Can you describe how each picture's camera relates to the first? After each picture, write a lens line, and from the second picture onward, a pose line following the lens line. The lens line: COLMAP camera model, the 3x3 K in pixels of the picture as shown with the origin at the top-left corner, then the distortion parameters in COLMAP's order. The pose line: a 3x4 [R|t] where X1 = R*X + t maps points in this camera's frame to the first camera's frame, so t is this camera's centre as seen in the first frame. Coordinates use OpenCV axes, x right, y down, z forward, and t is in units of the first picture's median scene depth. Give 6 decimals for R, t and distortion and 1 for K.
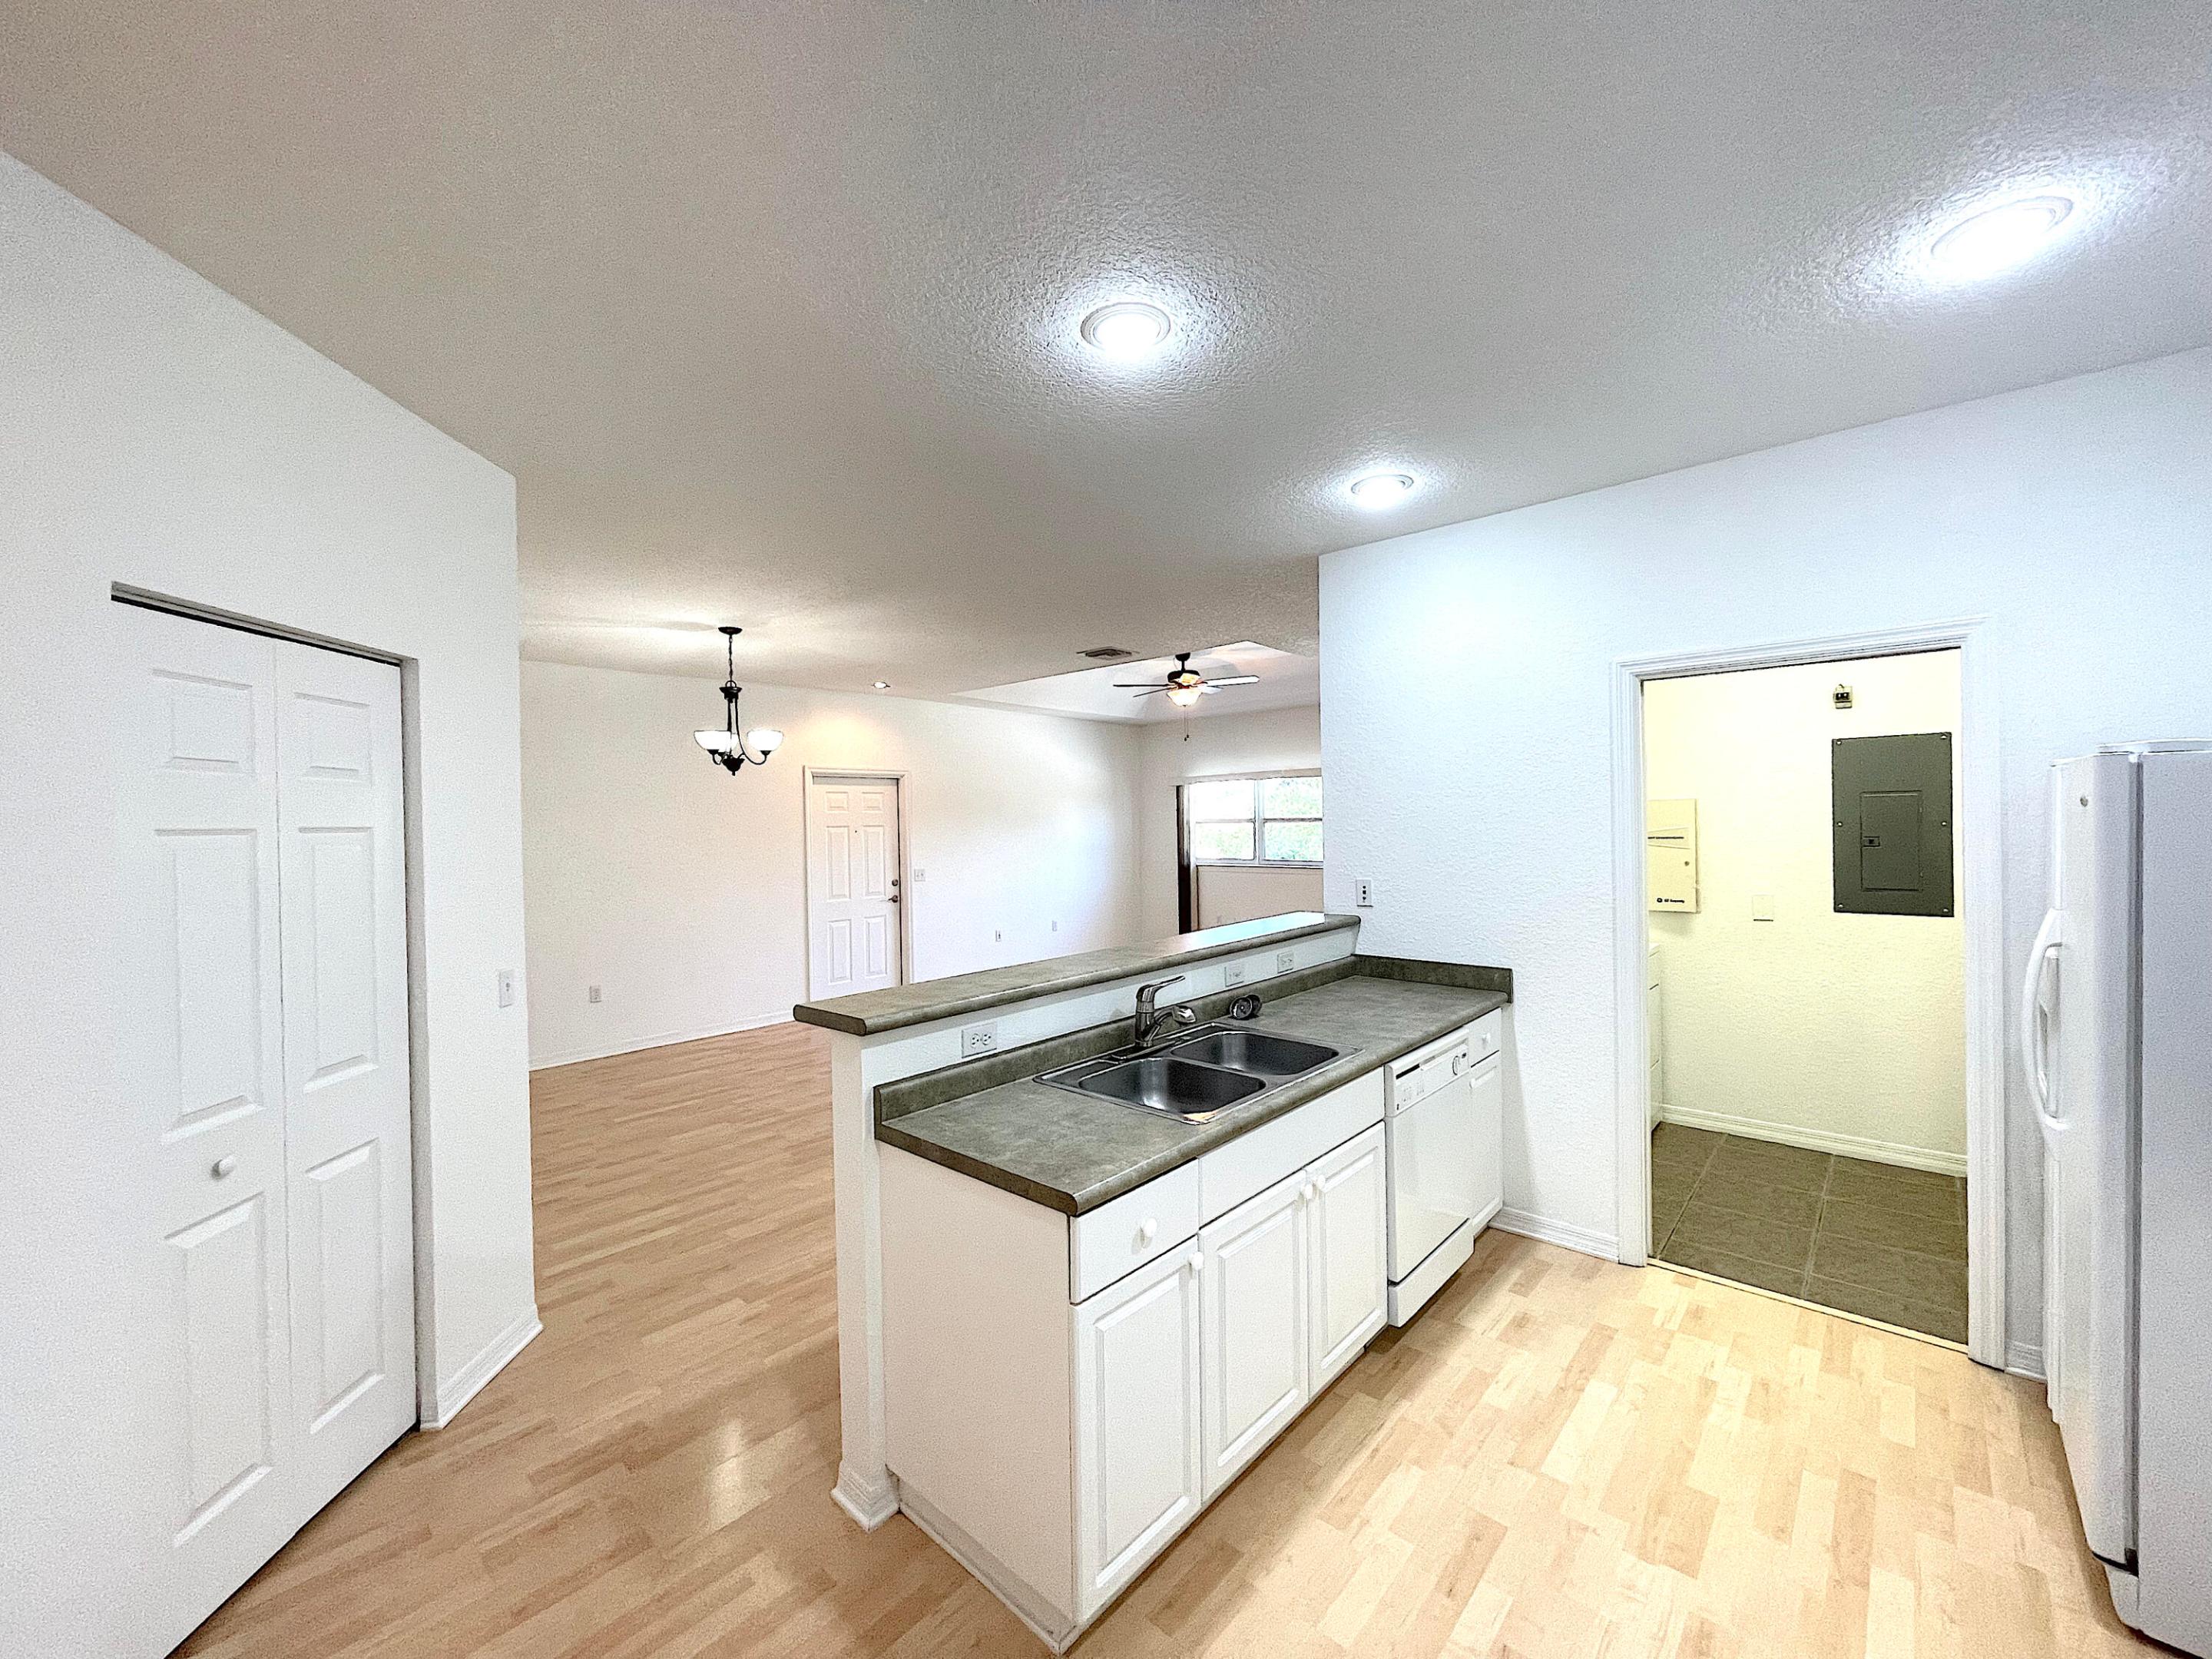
lens RADIAL K [[890.3, 0, 1105.9], [0, 890.3, 831.6], [0, 0, 1]] dist [0.003118, -0.000169]
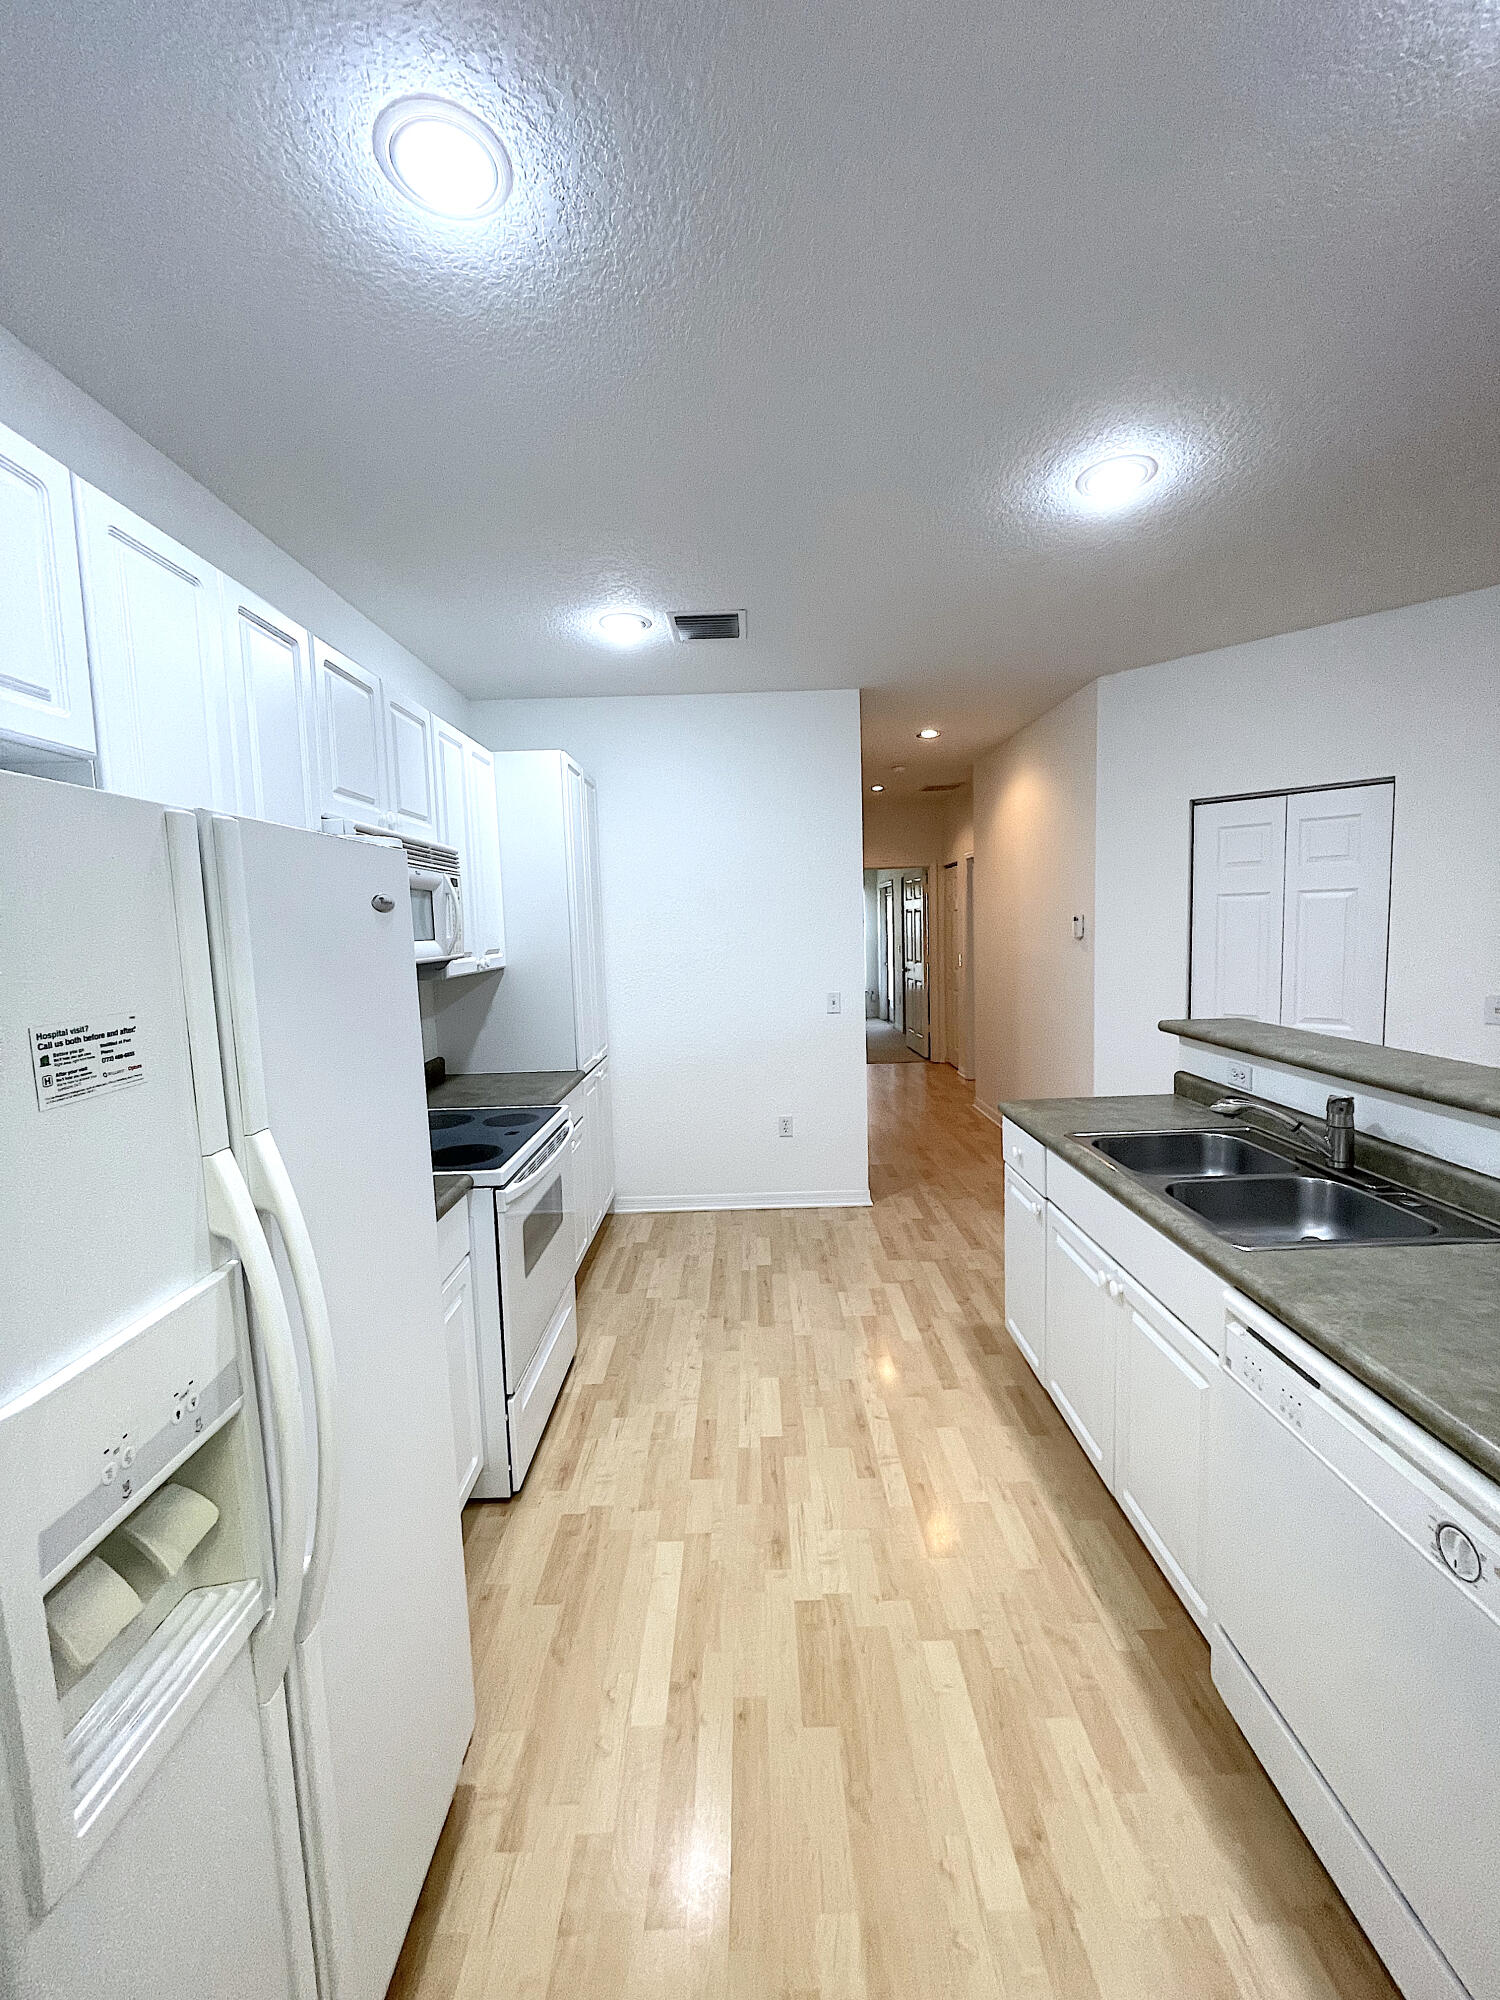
lens RADIAL K [[805.0, 0, 751.9], [0, 805.0, 998.8], [0, 0, 1]] dist [0.003118, -0.000169]
pose [[-0.739790, 0.097963, -0.665669, 0.918258], [0.032571, 0.993398, 0.109996, -0.012556], [0.672049, 0.059693, -0.738096, 1.178099]]
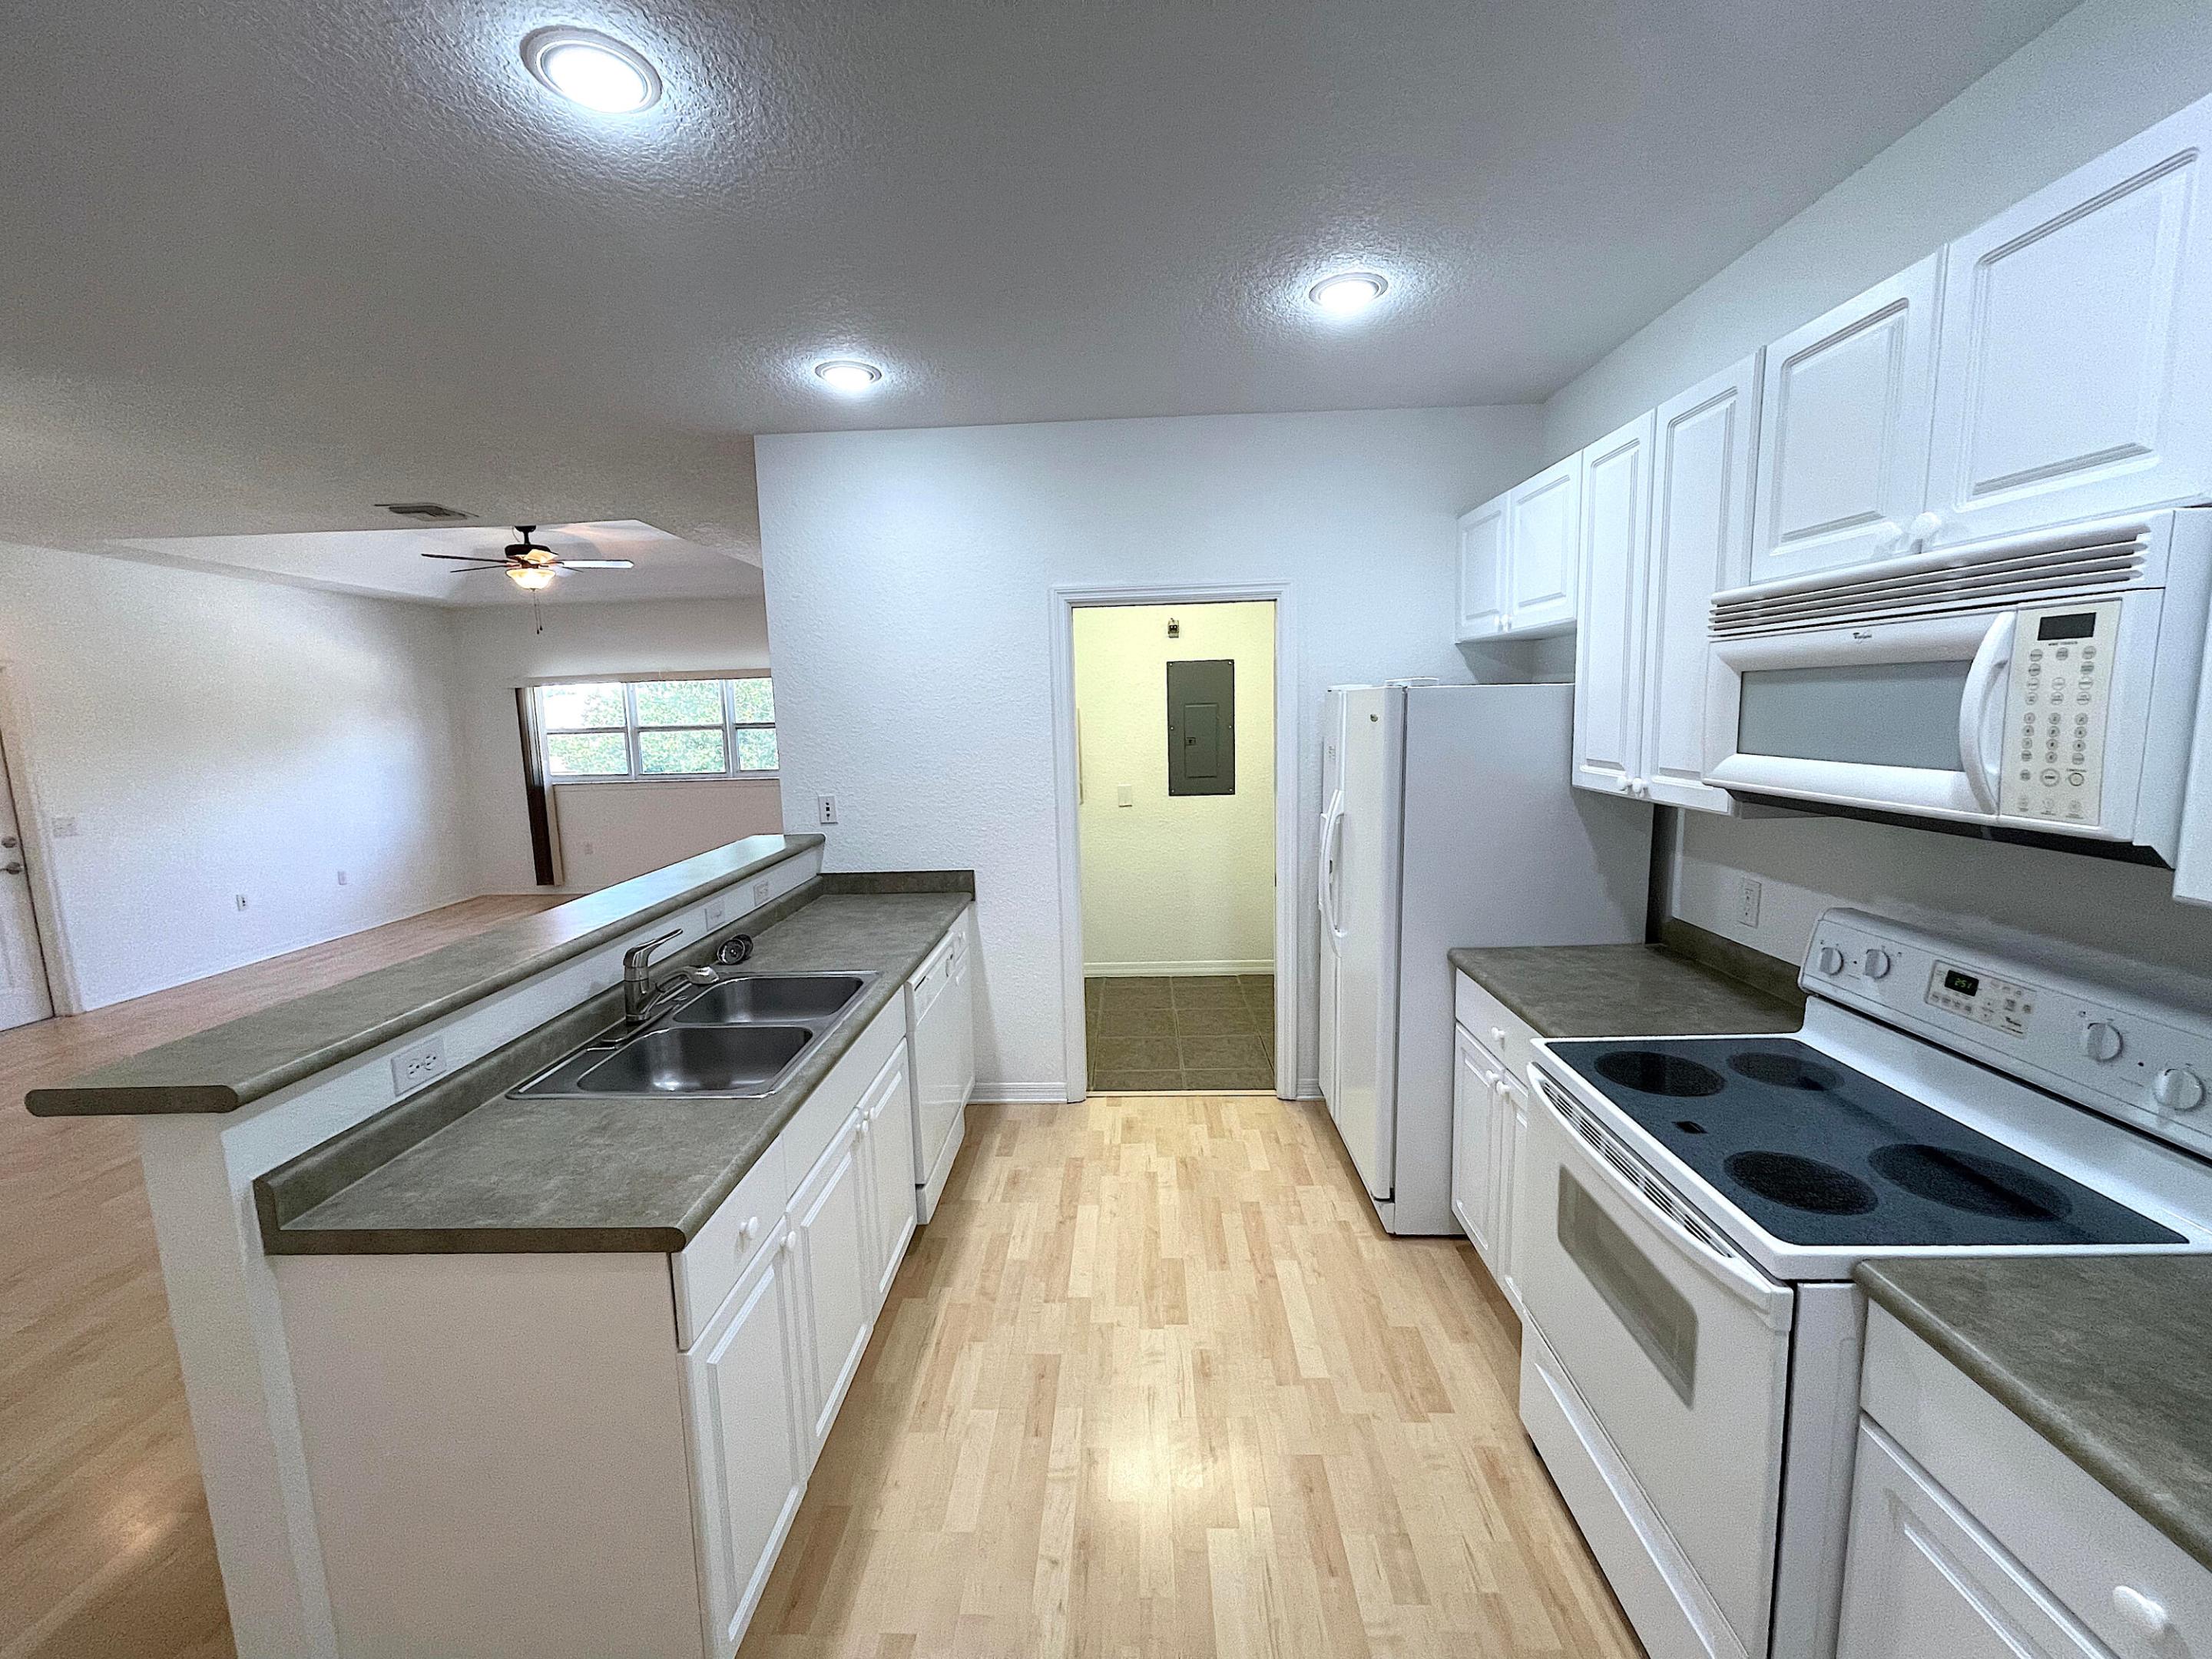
lens RADIAL K [[890.3, 0, 1107.0], [0, 890.3, 829.2], [0, 0, 1]] dist [0.003118, -0.000169]
pose [[0.767747, -0.089619, 0.634455, -0.133153], [0.021488, 0.993215, 0.114292, -0.020323], [-0.640393, -0.074114, 0.764463, 0.098915]]
